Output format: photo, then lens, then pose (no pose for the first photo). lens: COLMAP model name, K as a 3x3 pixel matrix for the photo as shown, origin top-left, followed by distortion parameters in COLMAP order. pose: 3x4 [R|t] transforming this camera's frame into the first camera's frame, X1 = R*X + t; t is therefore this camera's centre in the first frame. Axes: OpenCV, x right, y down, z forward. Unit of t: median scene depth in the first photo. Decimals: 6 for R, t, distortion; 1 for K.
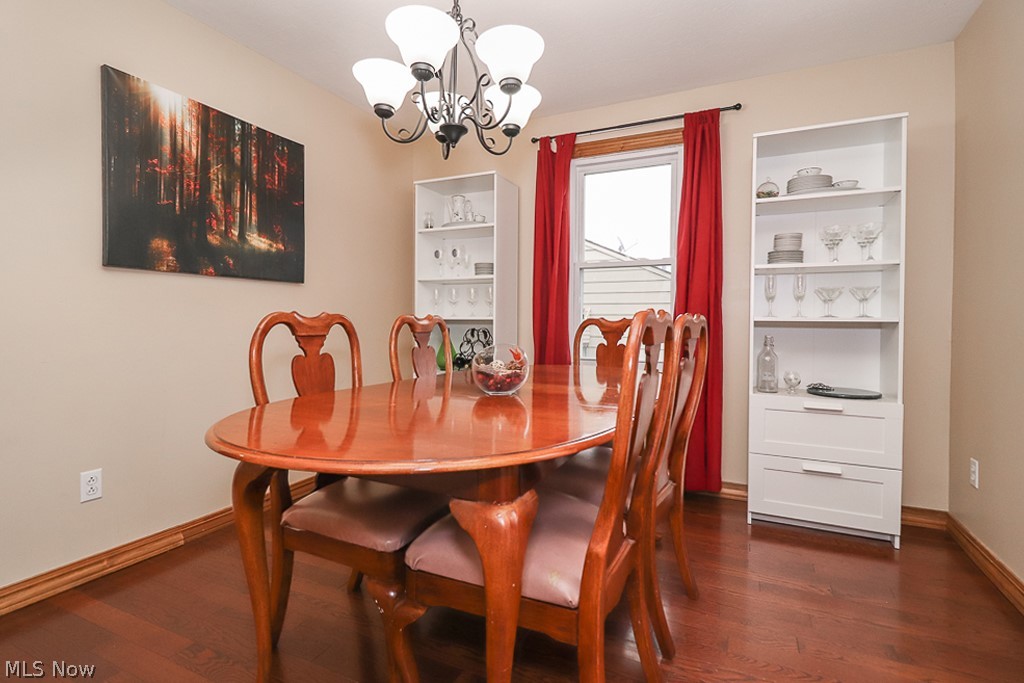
lens RADIAL K [[479.9, 0, 511.5], [0, 479.9, 326.3], [0, 0, 1]] dist [0.018231, -0.013781]
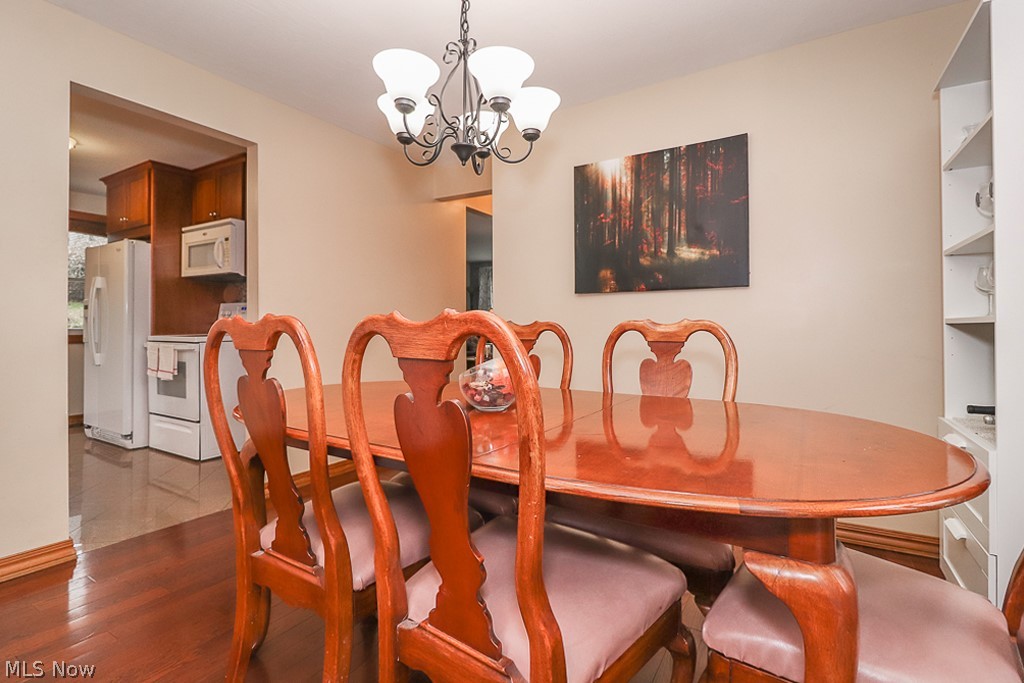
lens RADIAL K [[479.9, 0, 511.5], [0, 479.9, 326.3], [0, 0, 1]] dist [0.018231, -0.013781]
pose [[-0.104097, -0.014458, -0.994462, 0.633803], [-0.012071, 0.999839, -0.013273, 0.003154], [0.994494, 0.010622, -0.104255, 0.827496]]
